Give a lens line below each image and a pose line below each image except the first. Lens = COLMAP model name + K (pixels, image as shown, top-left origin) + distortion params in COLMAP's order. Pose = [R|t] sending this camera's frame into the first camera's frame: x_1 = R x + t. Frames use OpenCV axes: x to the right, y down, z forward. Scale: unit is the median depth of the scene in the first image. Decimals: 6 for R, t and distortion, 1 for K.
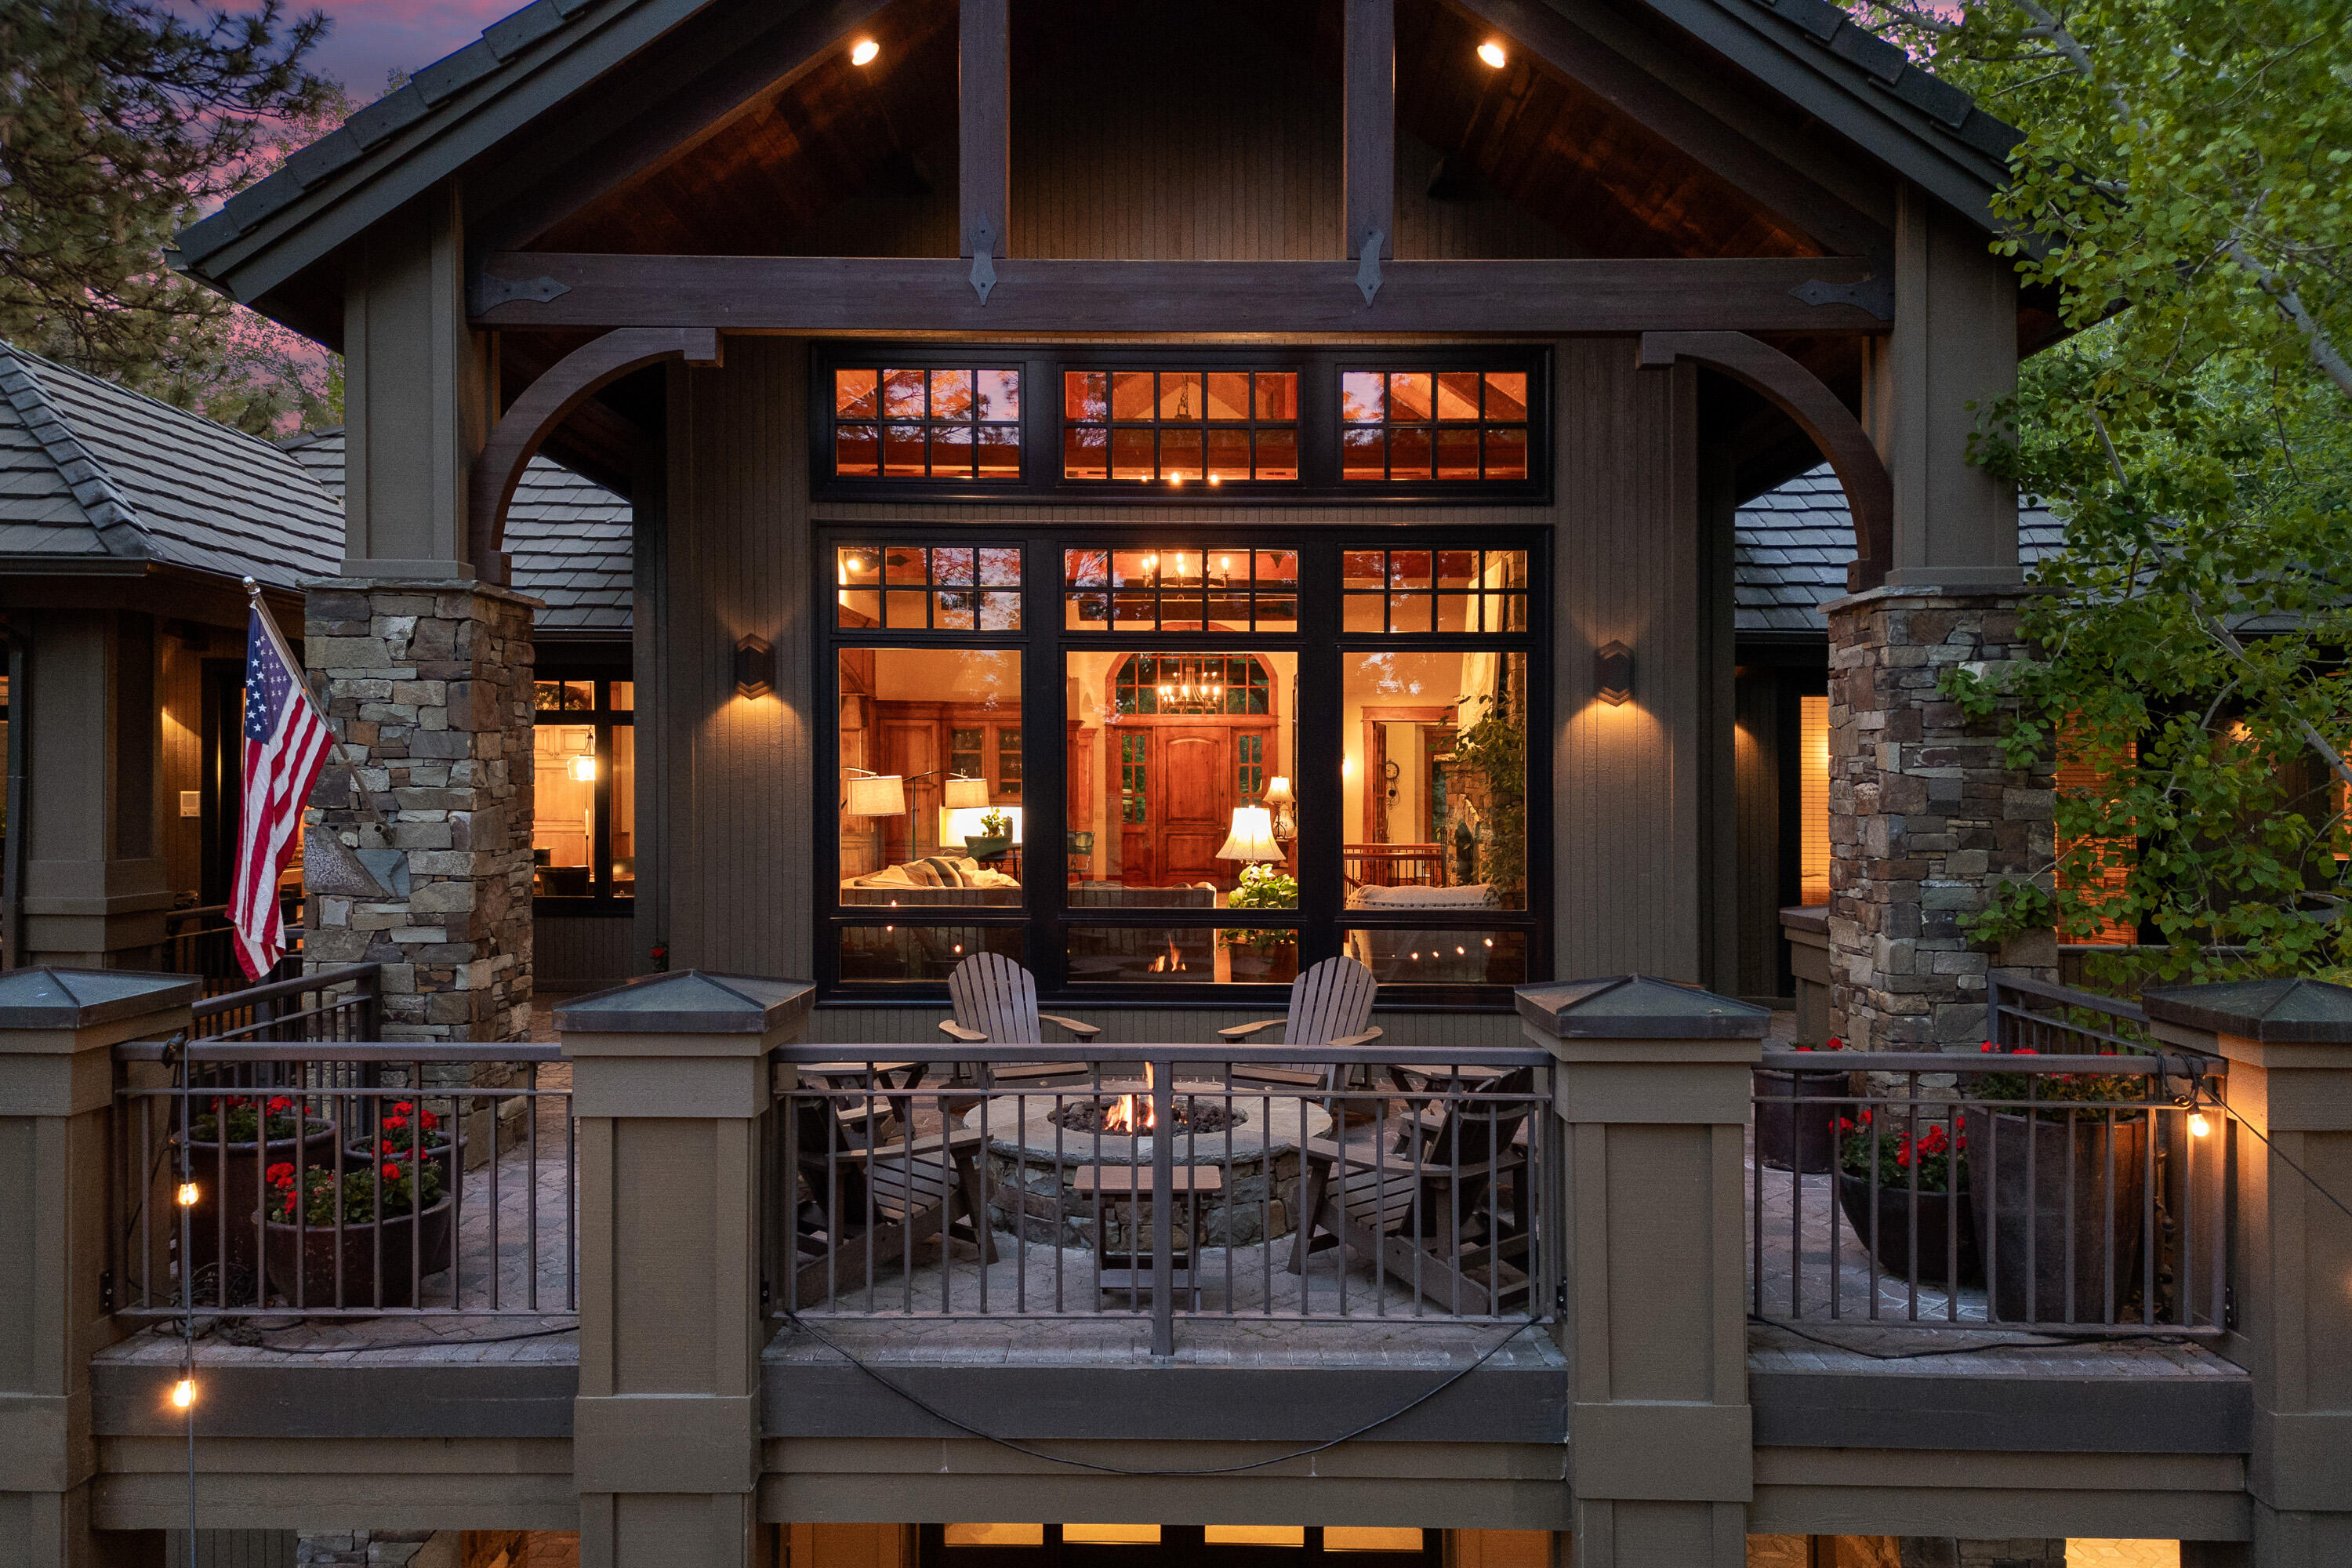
lens RADIAL K [[1663.5, 0, 1176.0], [0, 1663.5, 784.0], [0, 0, 1]] dist [0.079322, -0.086144]
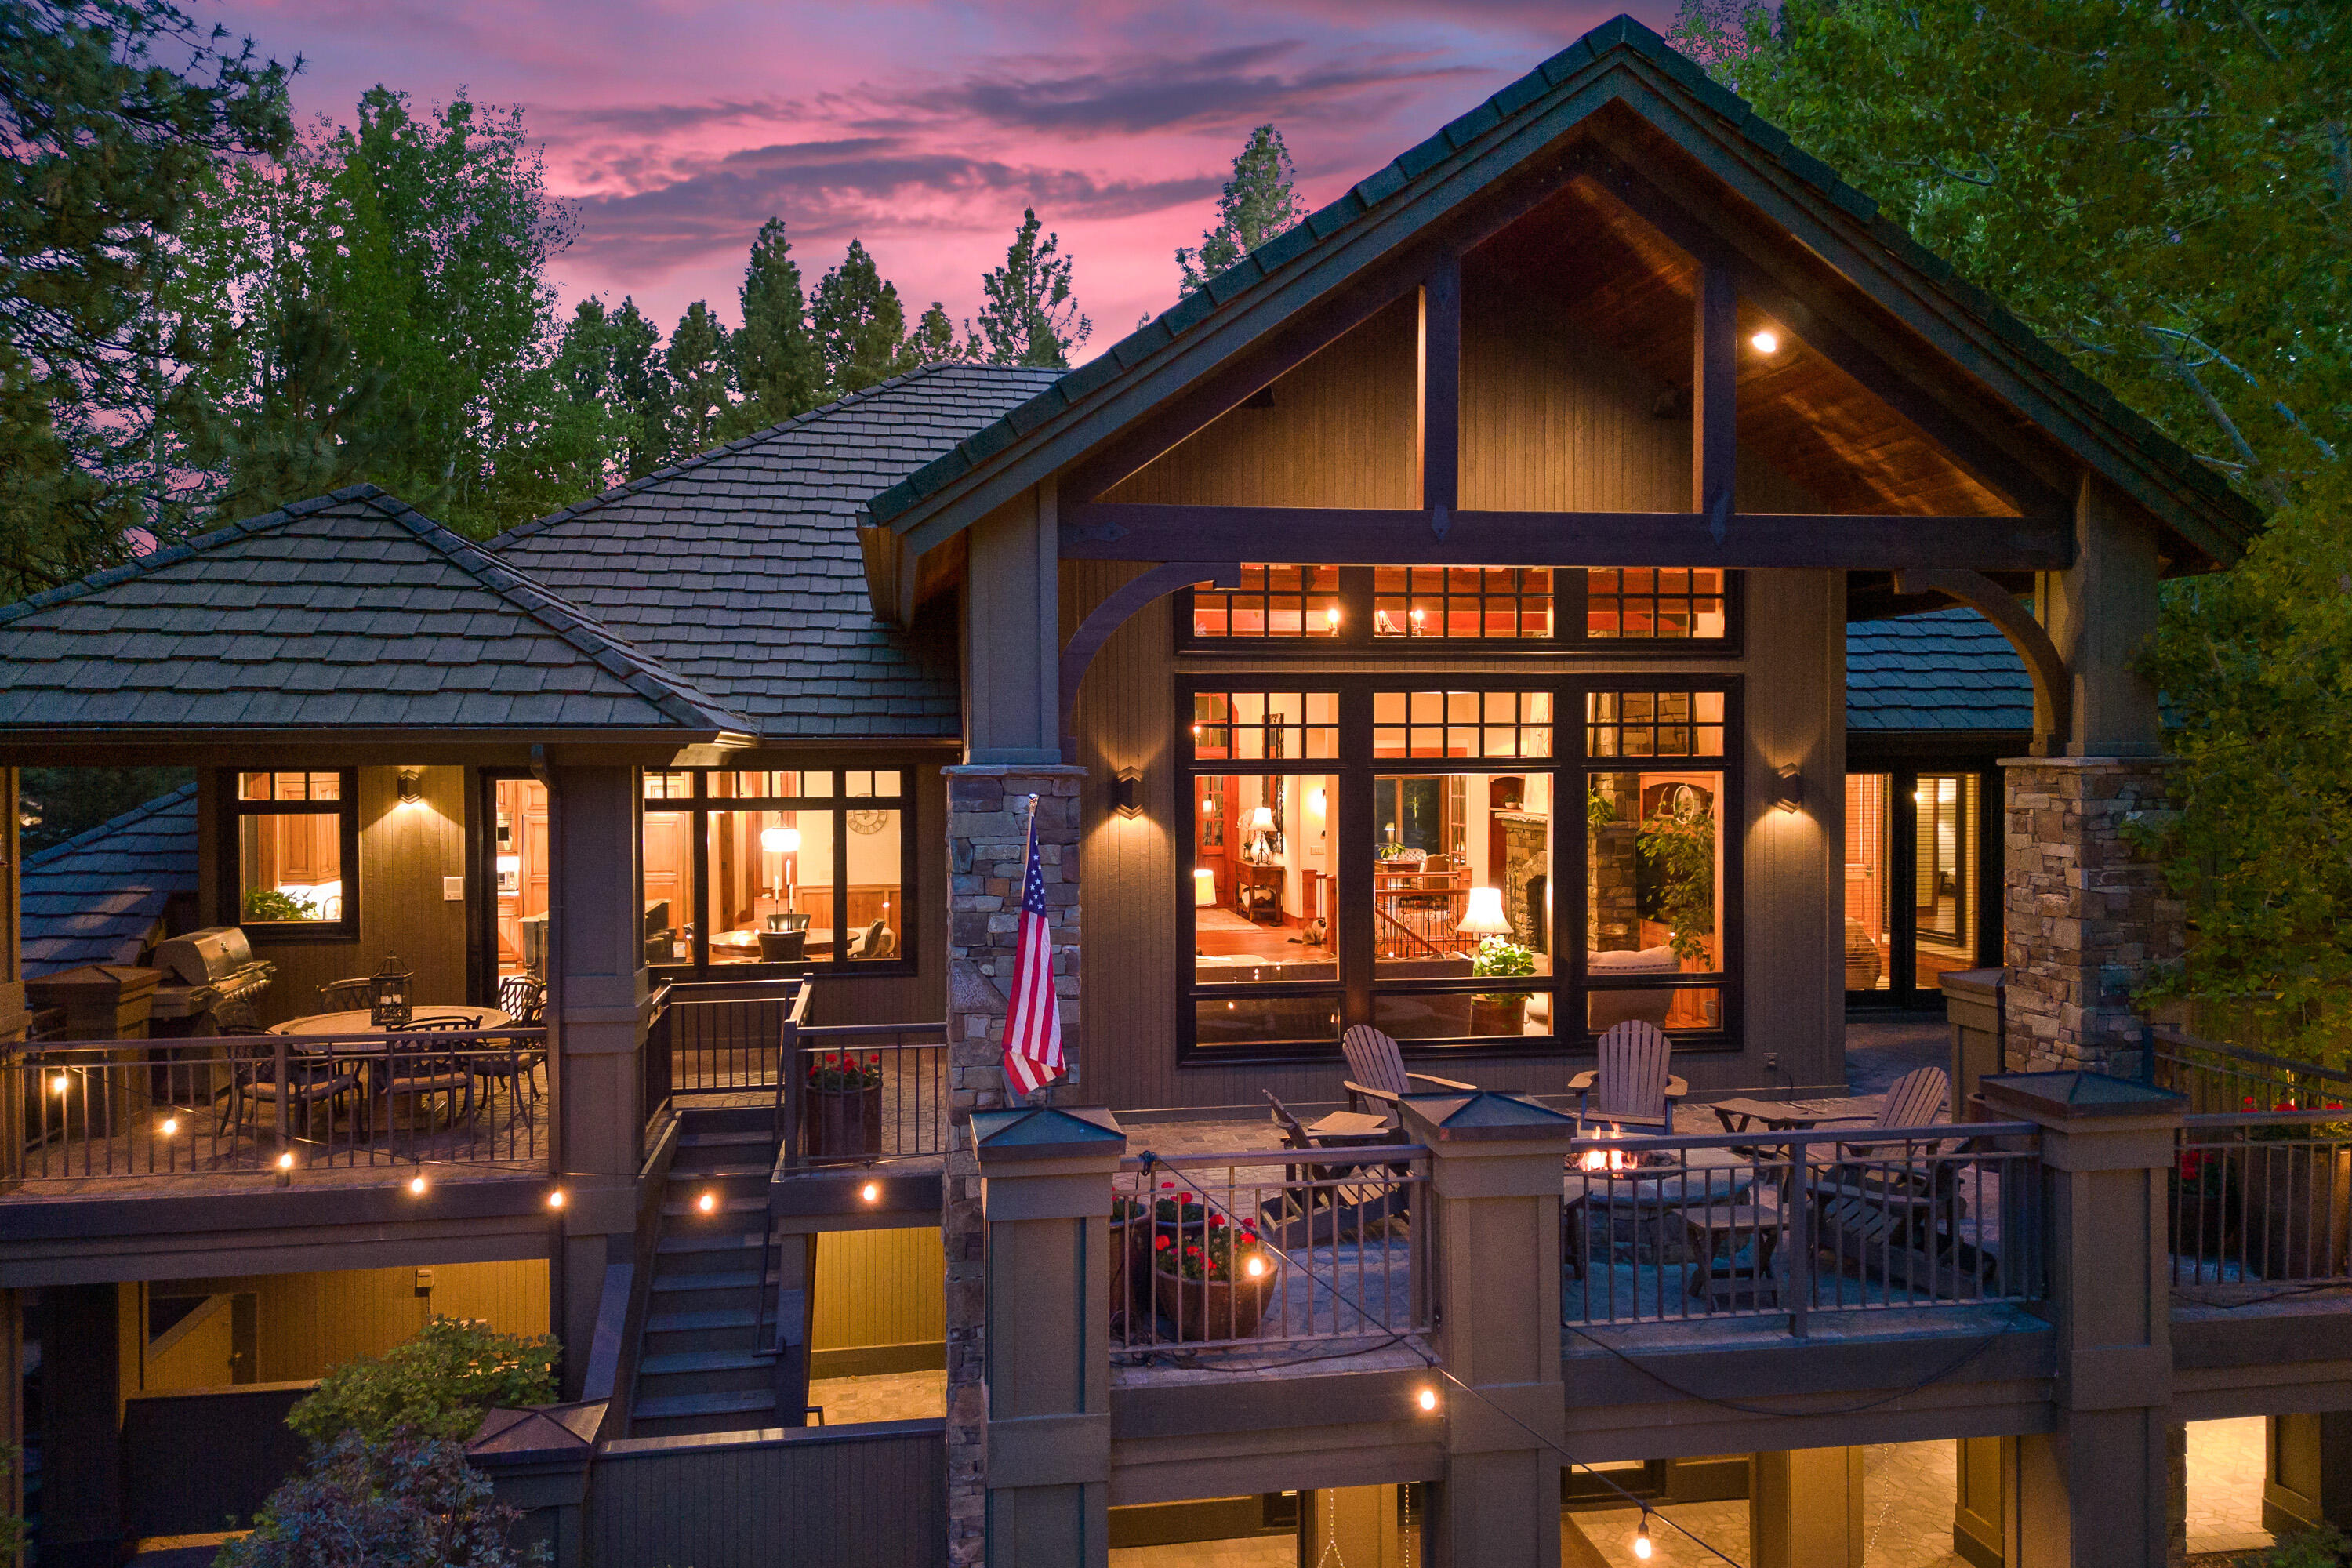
lens RADIAL K [[1663.5, 0, 1176.0], [0, 1663.5, 784.0], [0, 0, 1]] dist [0.079322, -0.086144]
pose [[0.985829, -0.013771, 0.167188, -0.549492], [0.010534, 0.999740, 0.020235, -0.130111], [-0.167423, -0.018187, 0.985717, -0.261334]]
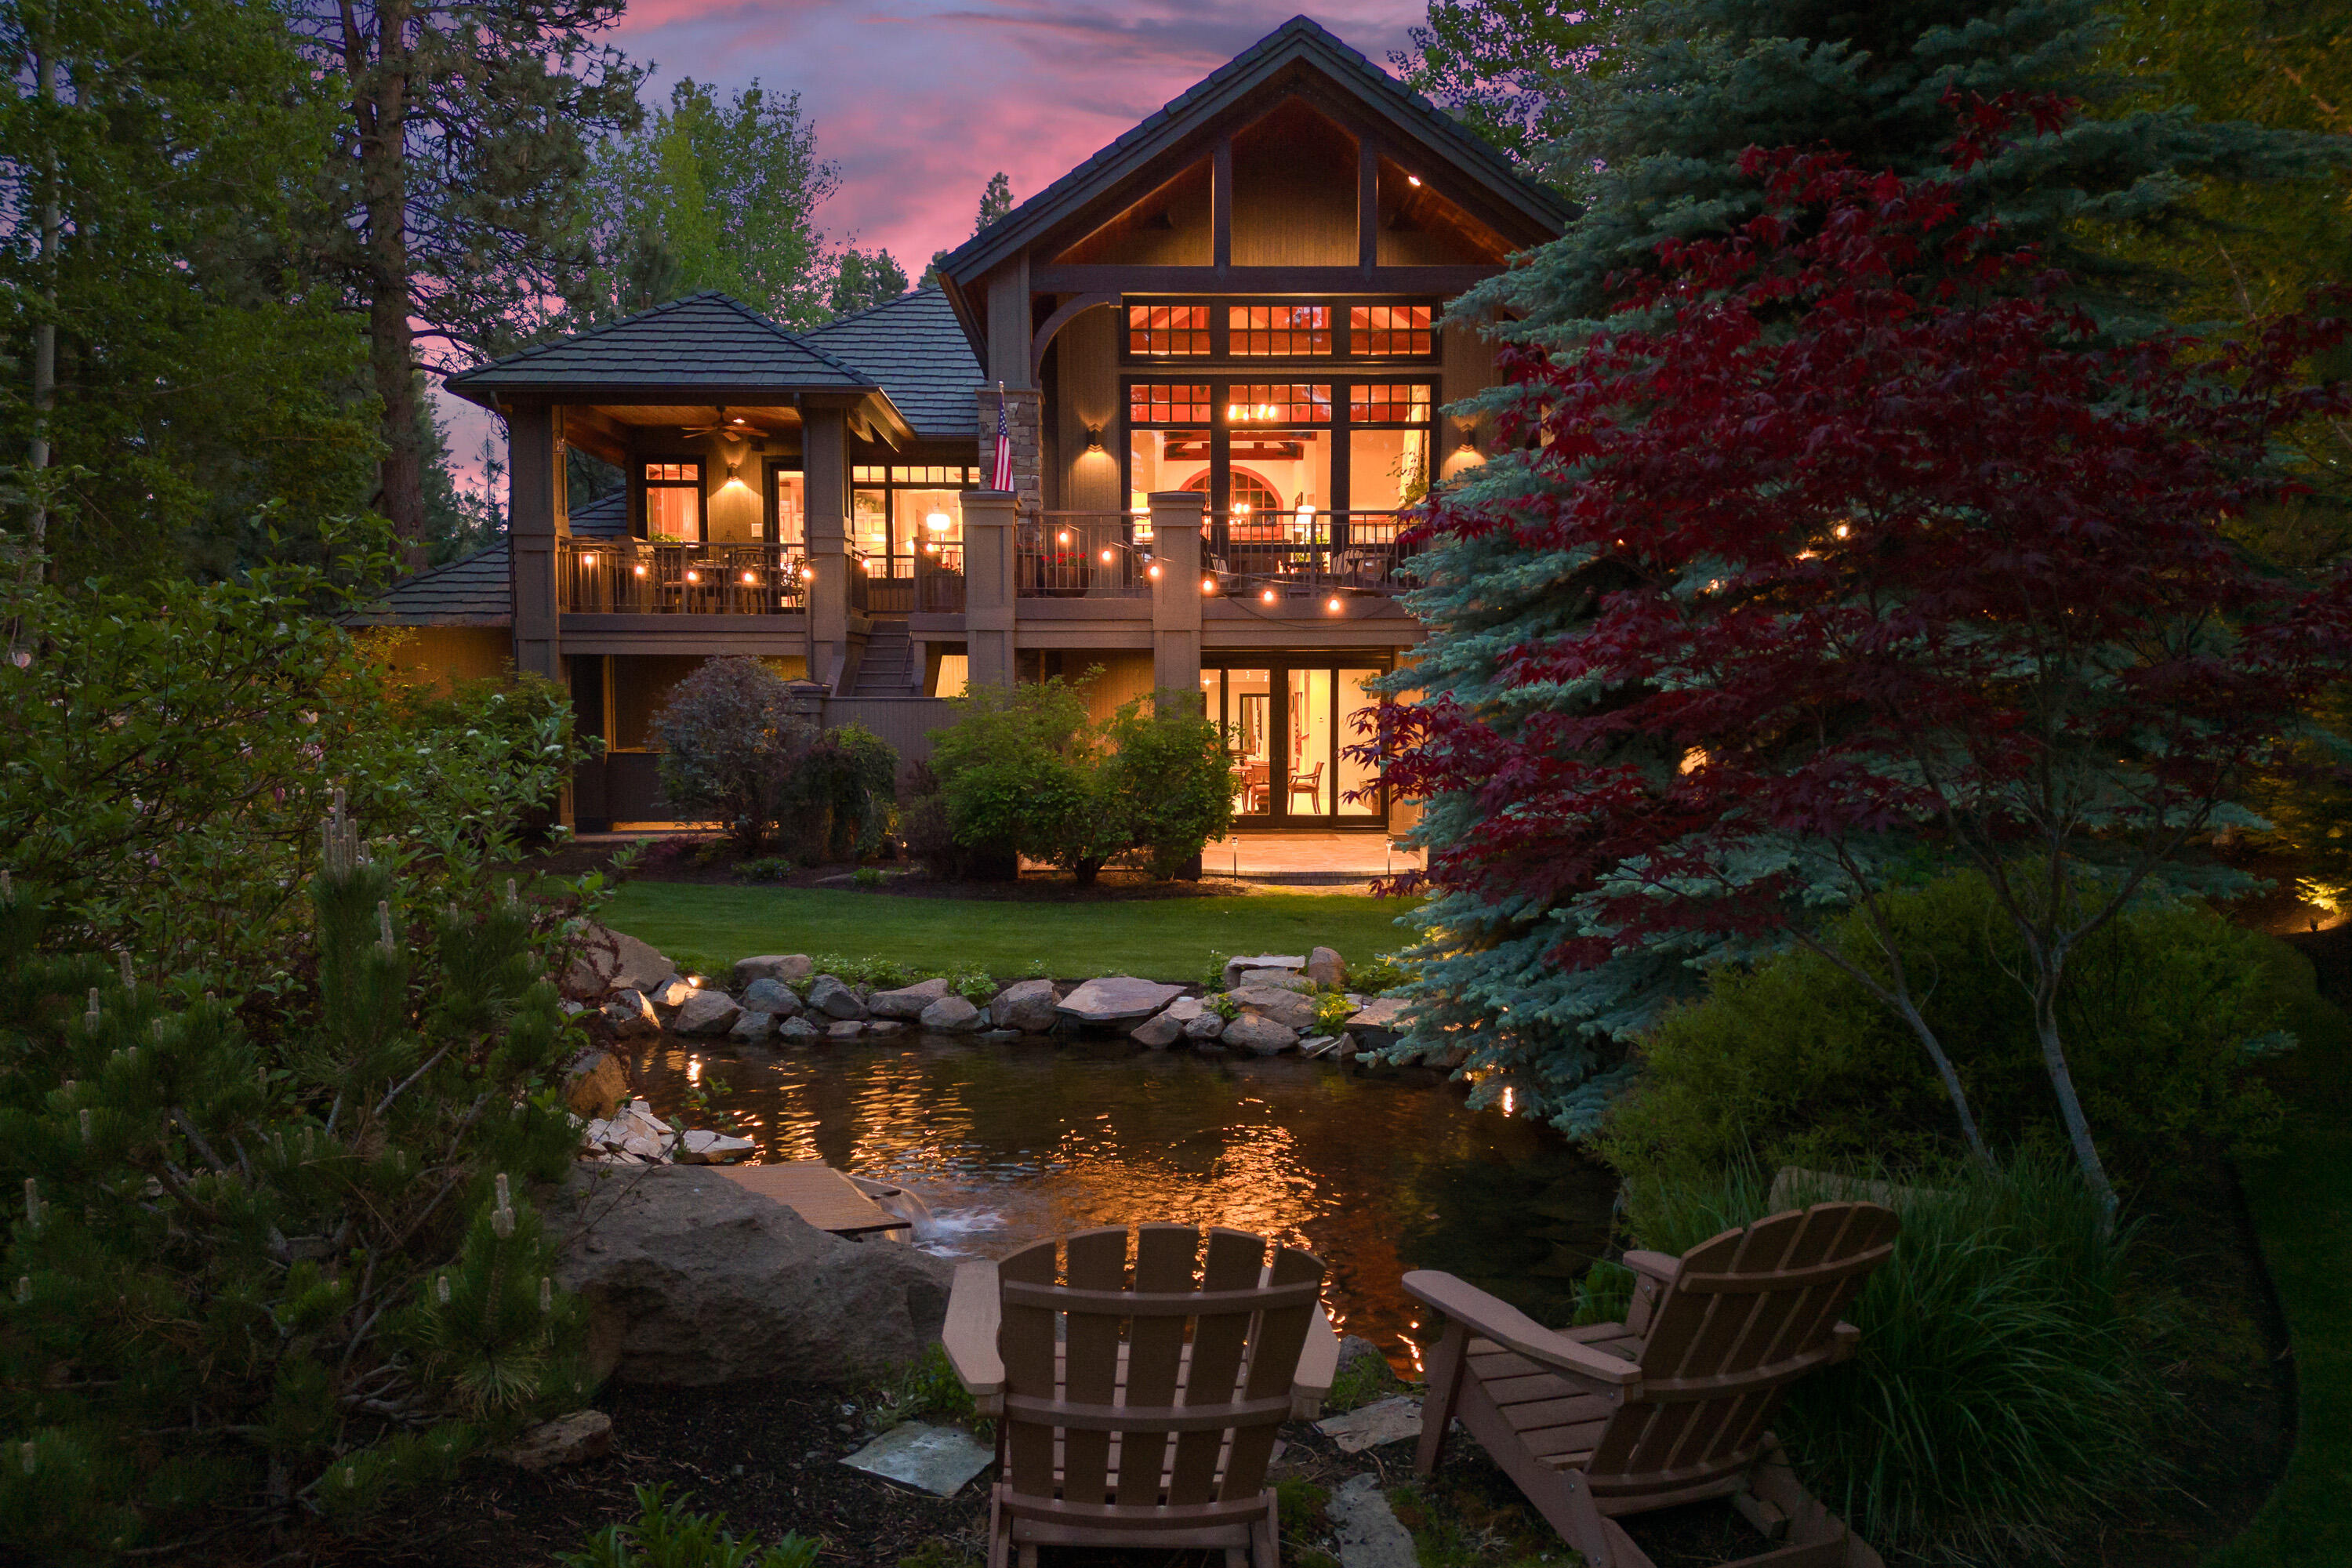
lens RADIAL K [[1596.0, 0, 1187.9], [0, 1596.0, 791.0], [0, 0, 1]] dist [0.033985, -0.001578]
pose [[0.999419, -0.013484, 0.031315, -0.262109], [0.011541, 0.998044, 0.061445, 0.366883], [-0.032082, -0.061048, 0.997619, -1.609168]]
